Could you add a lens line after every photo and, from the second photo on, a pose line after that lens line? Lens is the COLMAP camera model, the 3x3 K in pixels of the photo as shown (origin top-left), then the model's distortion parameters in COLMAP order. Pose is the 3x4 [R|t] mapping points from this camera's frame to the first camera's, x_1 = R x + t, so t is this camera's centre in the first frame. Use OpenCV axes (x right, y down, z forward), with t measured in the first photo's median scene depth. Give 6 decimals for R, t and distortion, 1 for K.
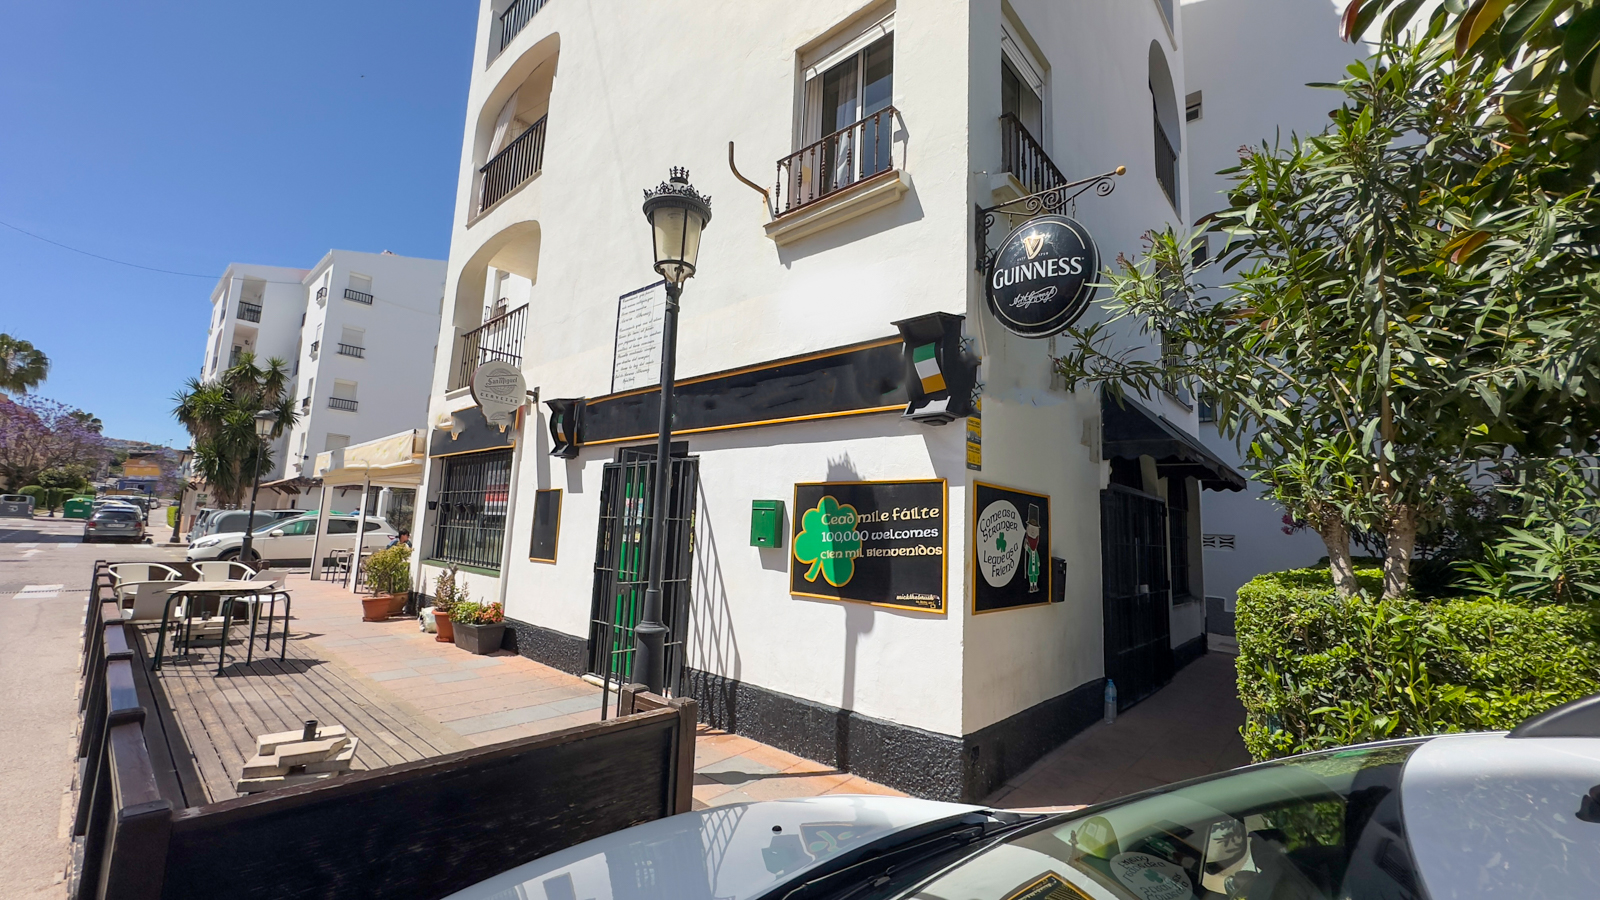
lens RADIAL K [[636.2, 0, 797.0], [0, 636.2, 447.9], [0, 0, 1]] dist [-0.001691, -0.000019]
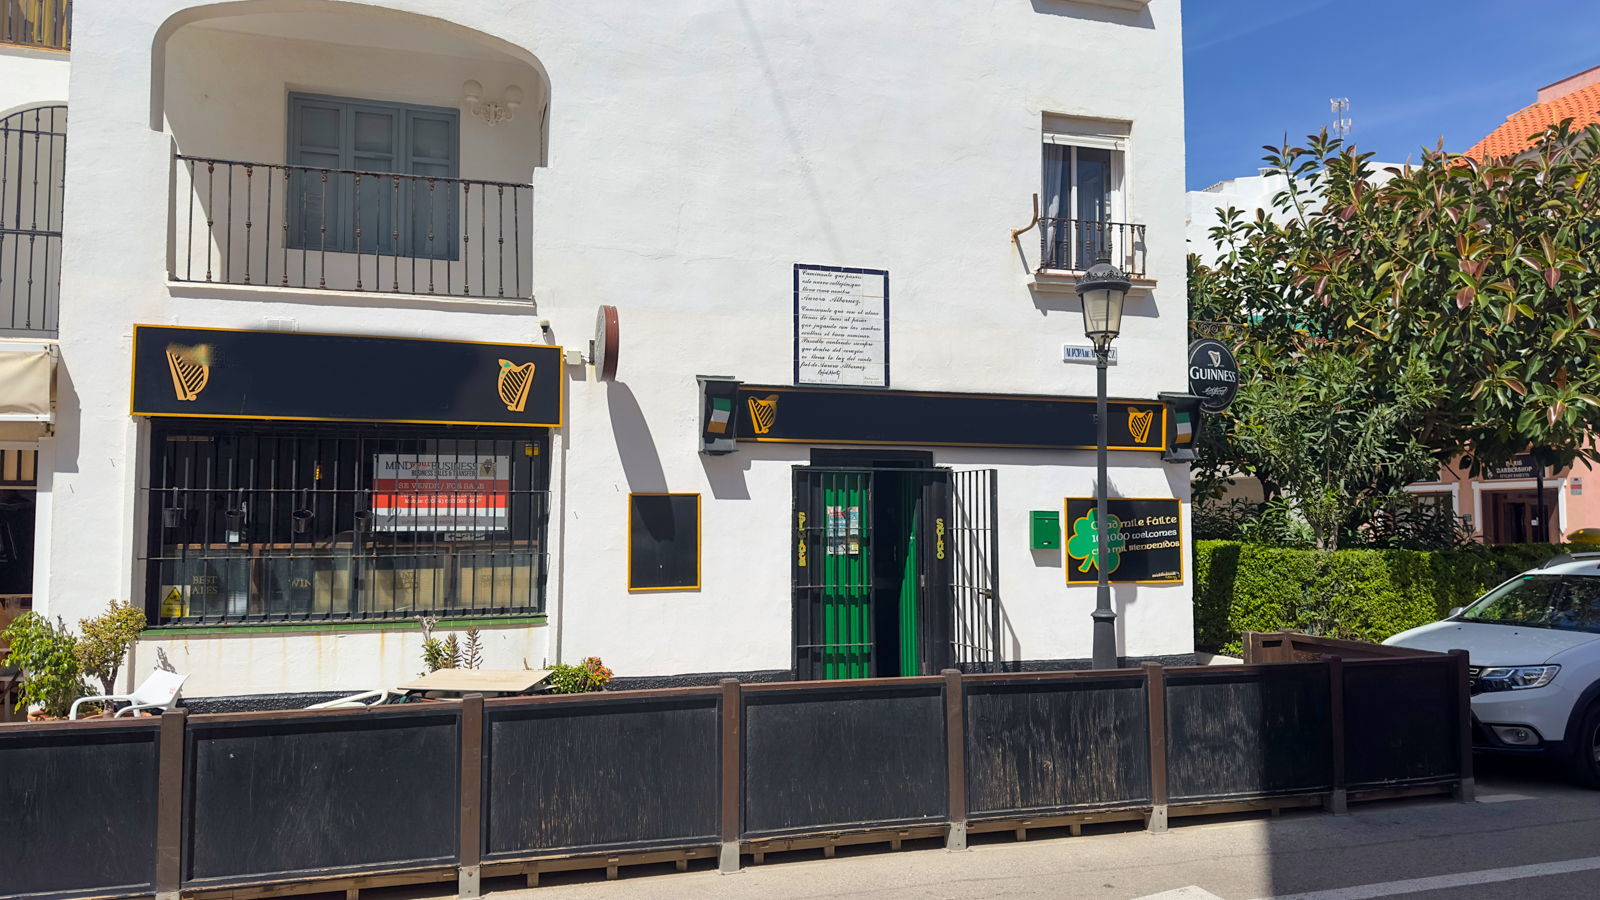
lens RADIAL K [[1112.5, 0, 793.4], [0, 1112.5, 465.3], [0, 0, 1]] dist [0.091504, -0.115938]
pose [[0.516403, 0.010810, 0.856278, -2.060815], [-0.088527, 0.995237, 0.040824, -0.048128], [-0.851758, -0.096886, 0.514900, 0.303457]]
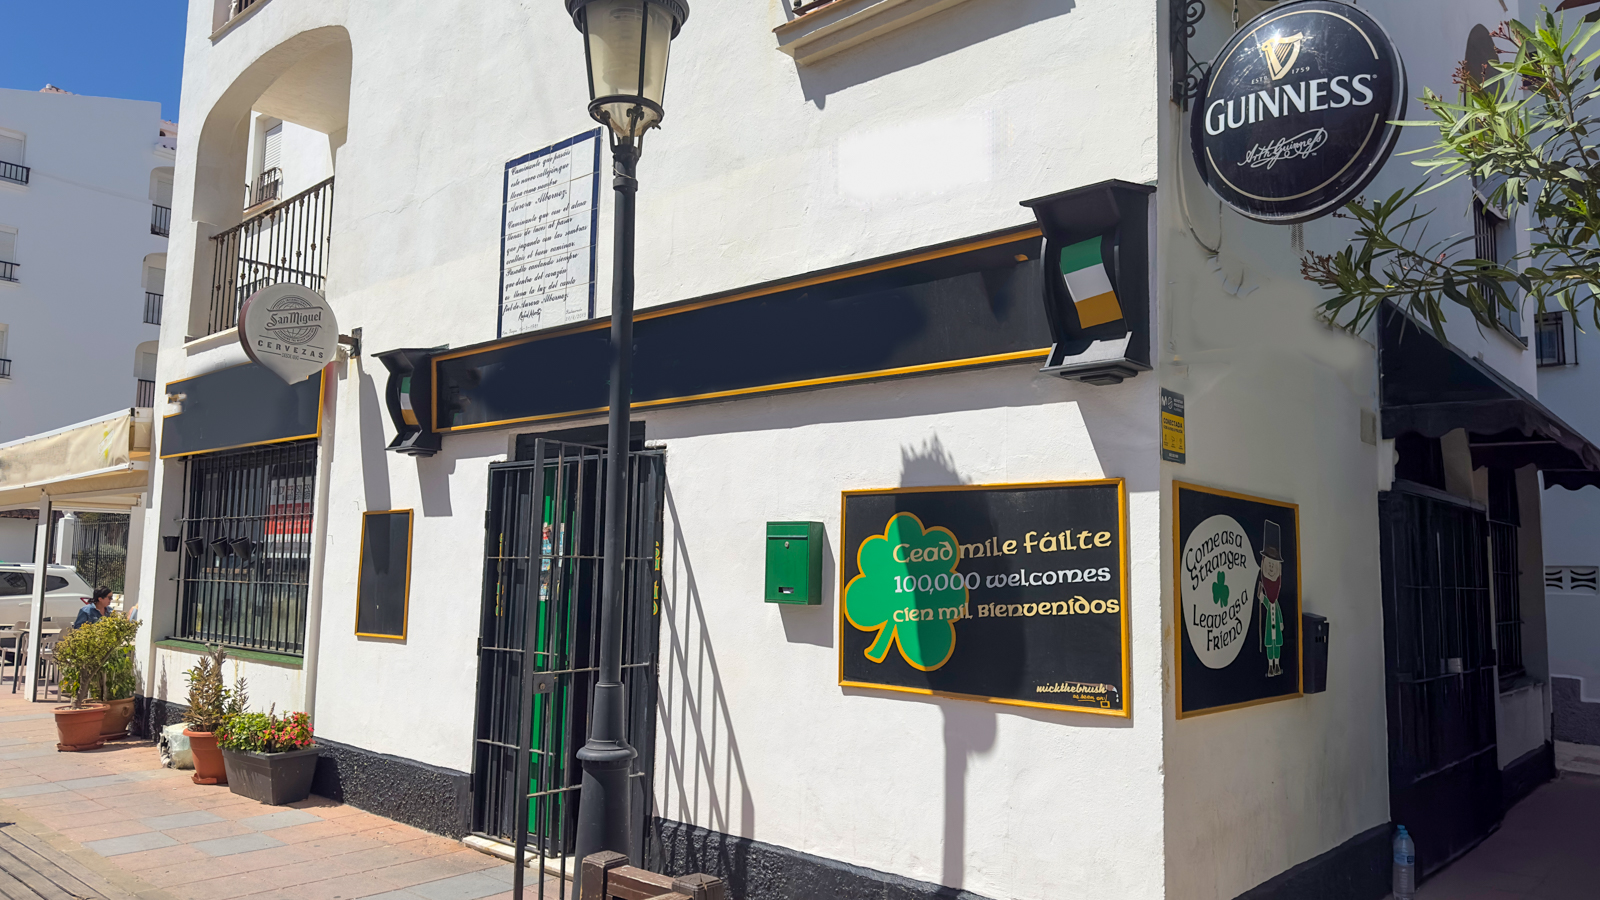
lens RADIAL K [[1112.5, 0, 793.4], [0, 1112.5, 465.3], [0, 0, 1]] dist [0.091504, -0.115938]
pose [[0.999789, -0.020228, 0.003609, -0.047757], [0.020093, 0.999214, 0.034171, -0.002647], [-0.004298, -0.034091, 0.999409, 0.004916]]
